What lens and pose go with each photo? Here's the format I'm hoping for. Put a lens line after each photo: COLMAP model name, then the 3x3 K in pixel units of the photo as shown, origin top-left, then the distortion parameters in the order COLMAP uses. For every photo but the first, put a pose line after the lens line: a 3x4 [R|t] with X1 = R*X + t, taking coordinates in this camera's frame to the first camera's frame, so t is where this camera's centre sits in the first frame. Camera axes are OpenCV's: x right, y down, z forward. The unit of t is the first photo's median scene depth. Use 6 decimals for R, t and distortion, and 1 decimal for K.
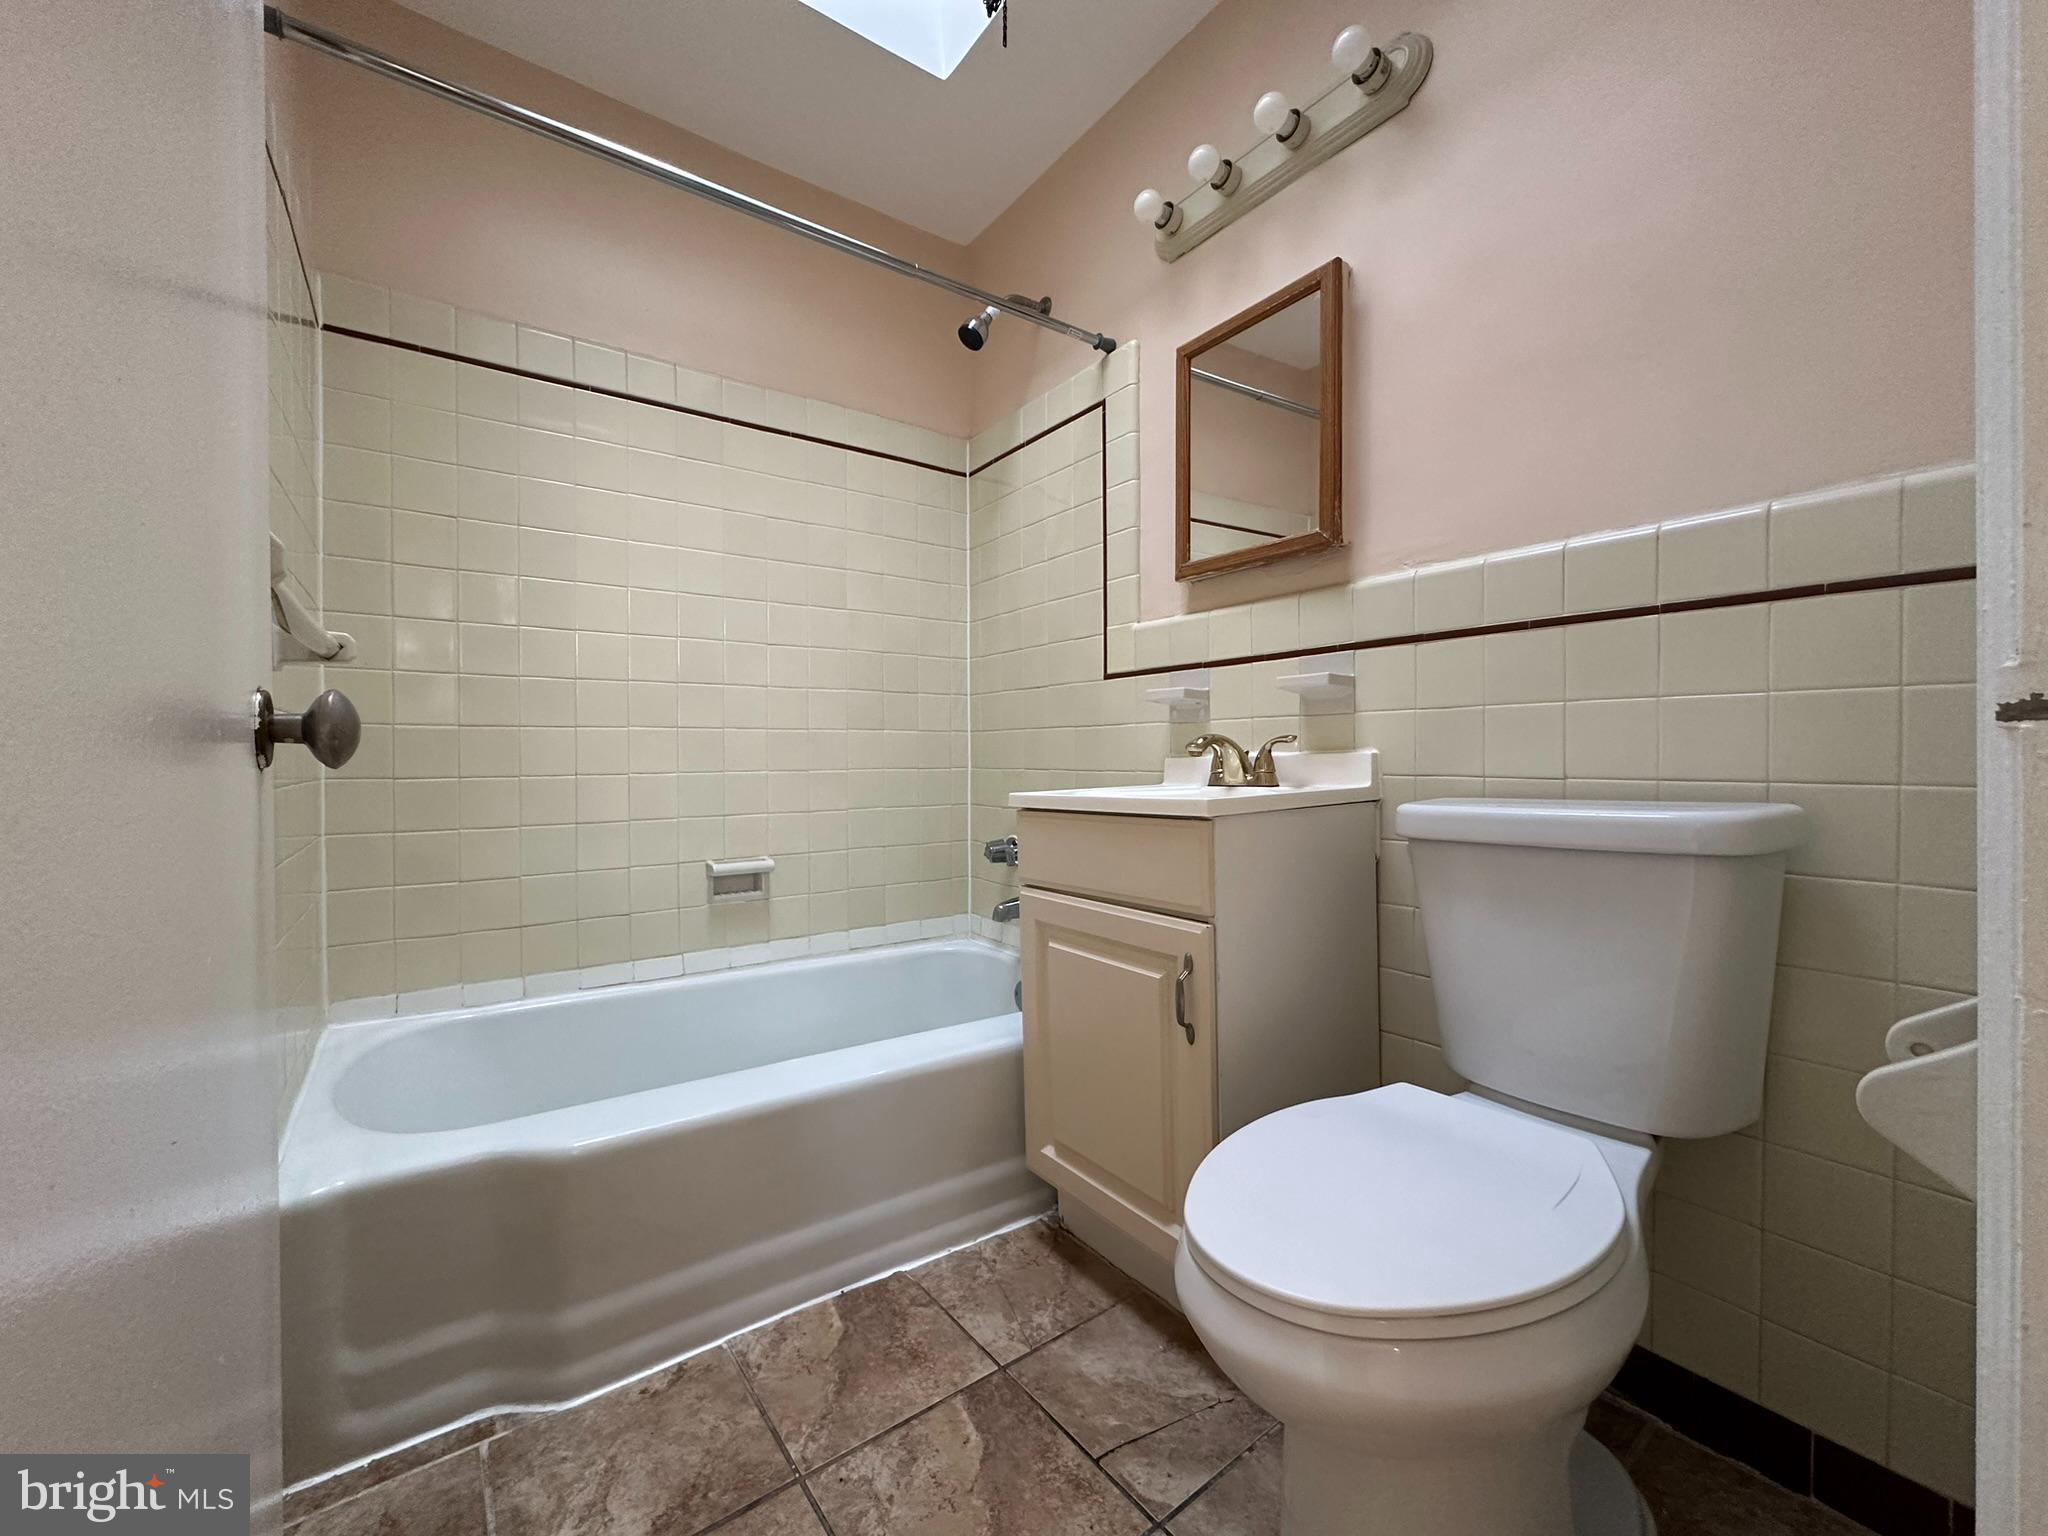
lens RADIAL K [[812.2, 0, 1022.6], [0, 812.2, 763.9], [0, 0, 1]] dist [-0.002675, -0.000039]
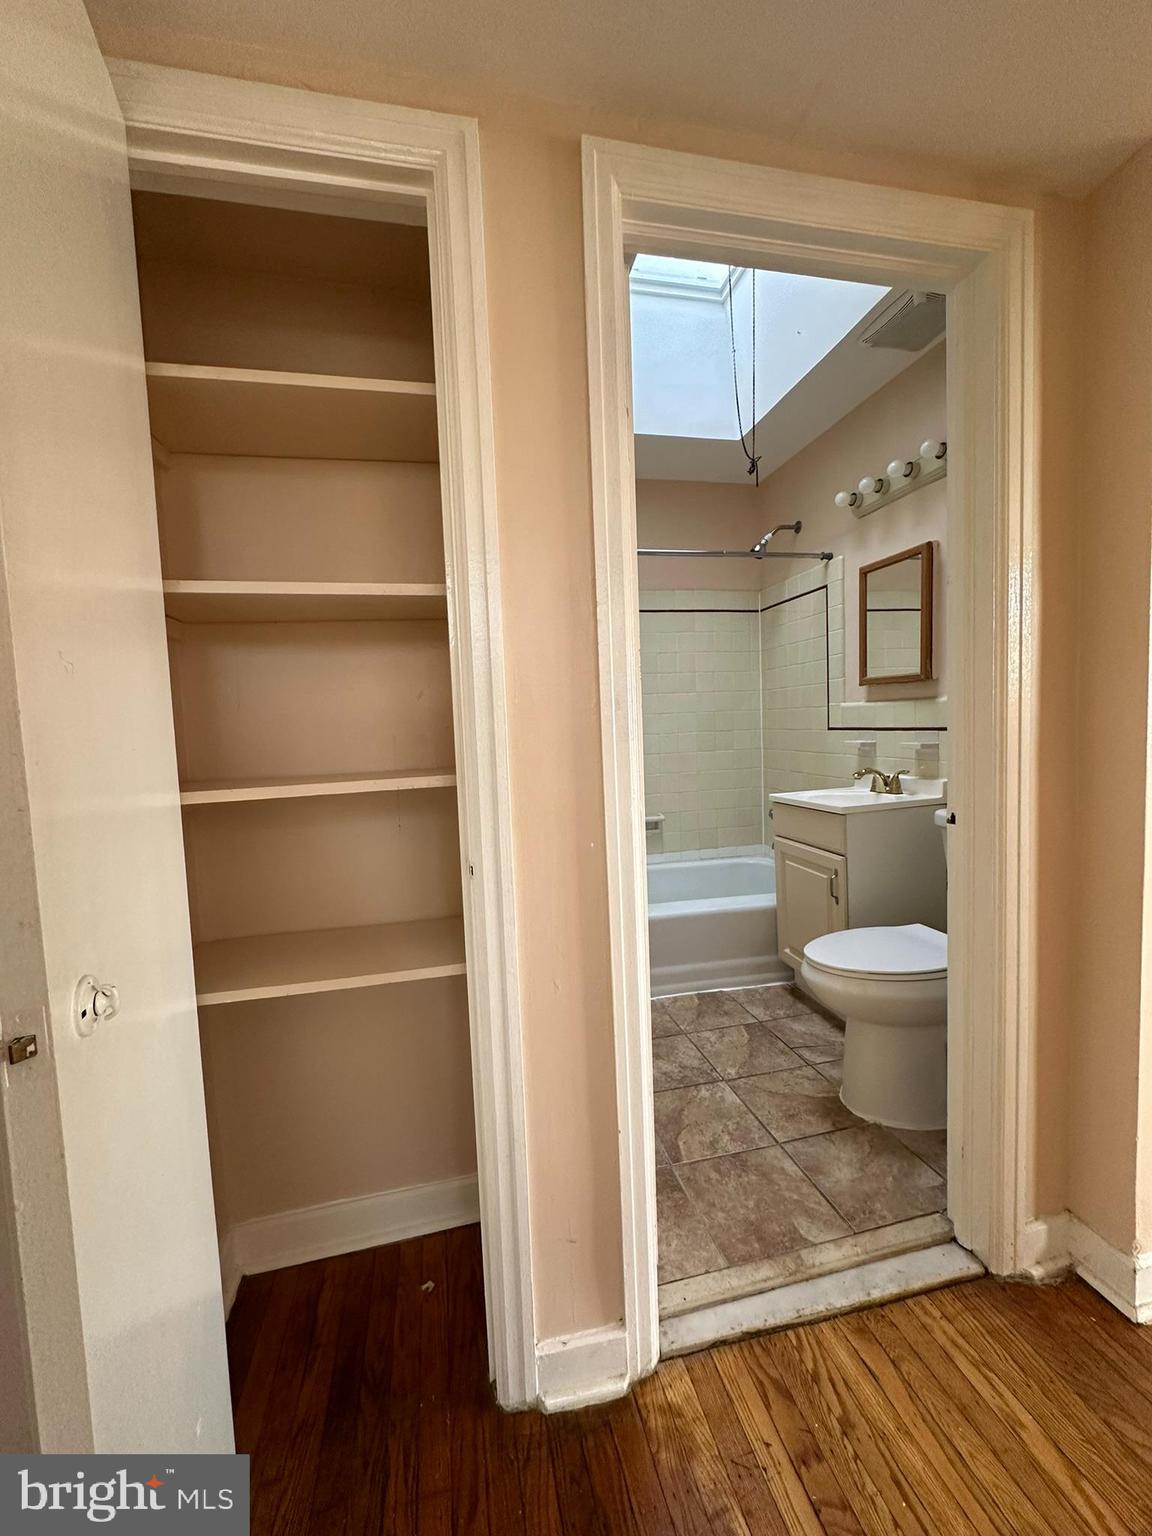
lens RADIAL K [[609.0, 0, 577.6], [0, 609.0, 765.0], [0, 0, 1]] dist [-0.000421, 0.000321]
pose [[0.916231, -0.002733, -0.400641, 0.171578], [0.029814, 0.997669, 0.061376, -0.161883], [0.399540, -0.068179, 0.914177, -0.737549]]
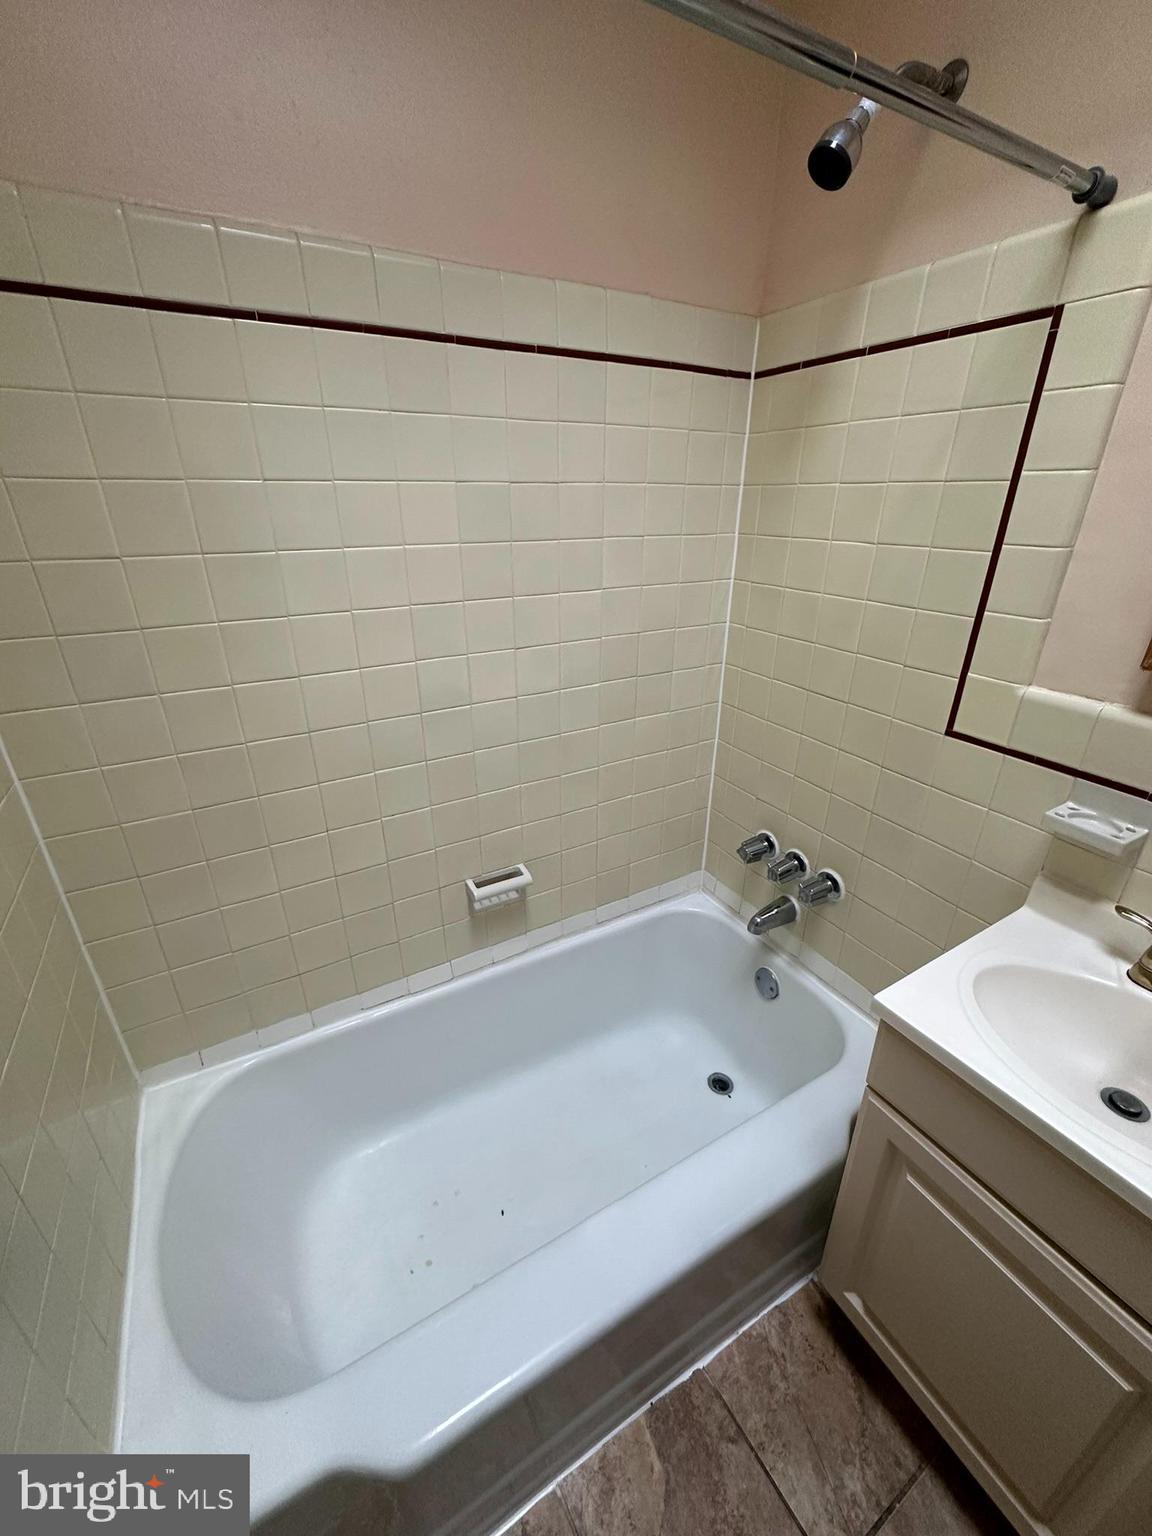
lens RADIAL K [[612.0, 0, 577.1], [0, 612.0, 766.5], [0, 0, 1]] dist [-0.006389, 0.002214]
pose [[0.994466, 0.048513, -0.093192, -0.251822], [-0.007752, 0.918472, 0.395409, -0.389673], [0.104777, -0.392499, 0.913765, 0.514801]]
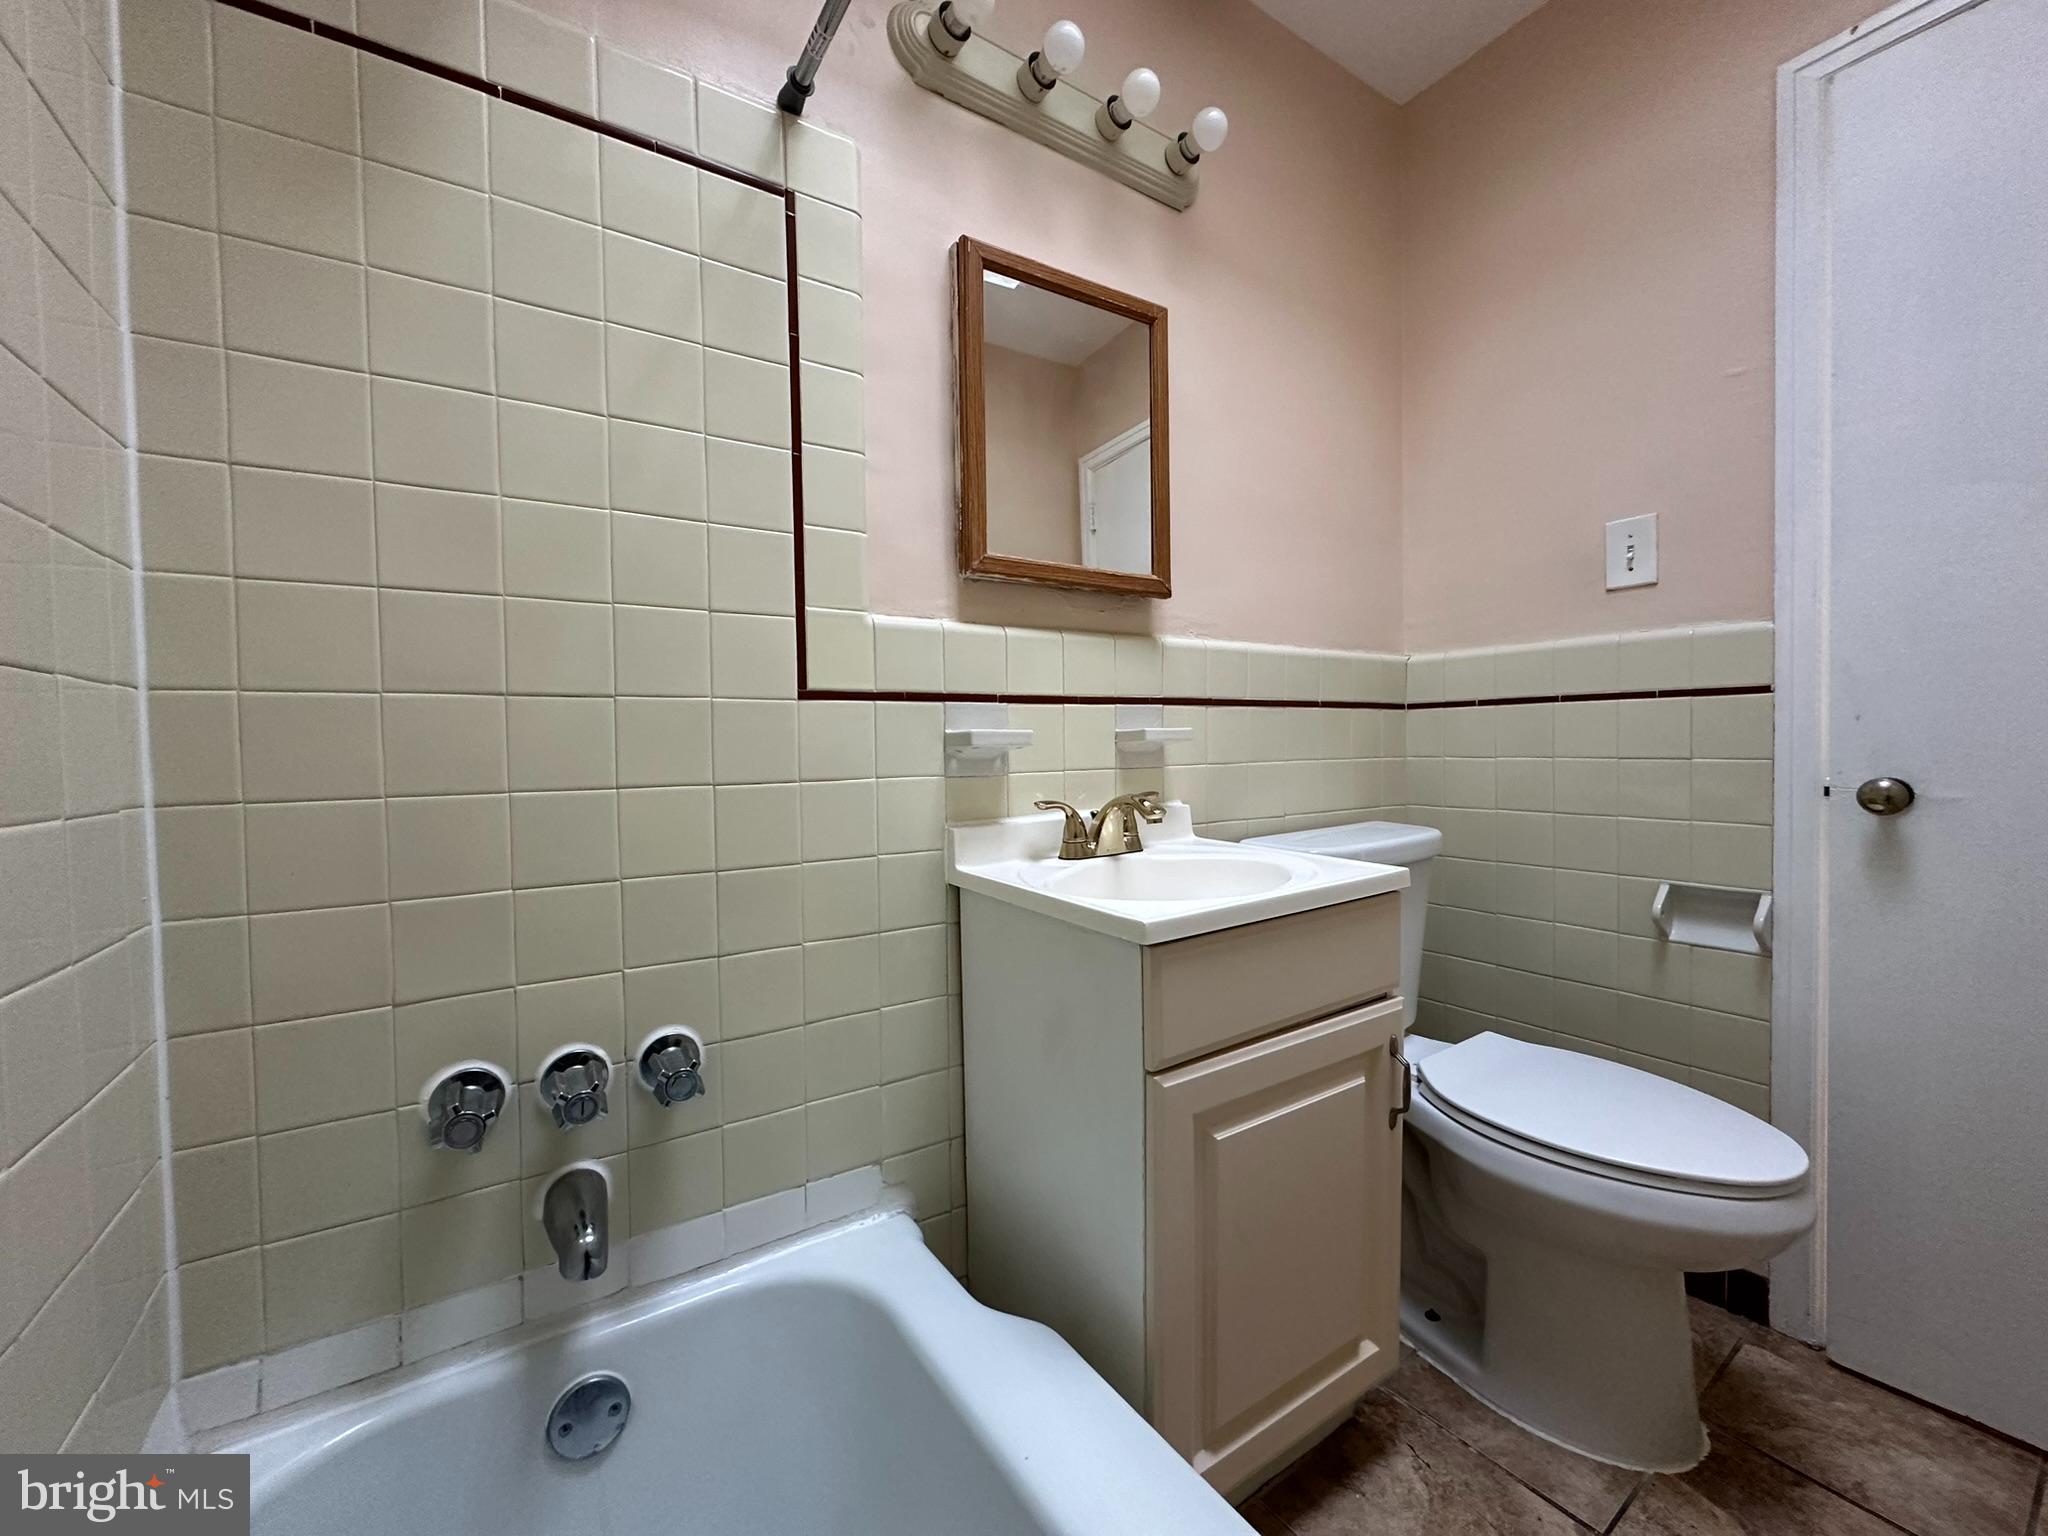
lens RADIAL K [[816.0, 0, 1020.7], [0, 816.0, 766.9], [0, 0, 1]] dist [-0.006389, 0.002214]
pose [[0.044886, -0.021463, 0.998762, -0.569175], [0.028915, 0.999378, 0.020177, -0.081385], [-0.998574, 0.027974, 0.045479, 1.044384]]
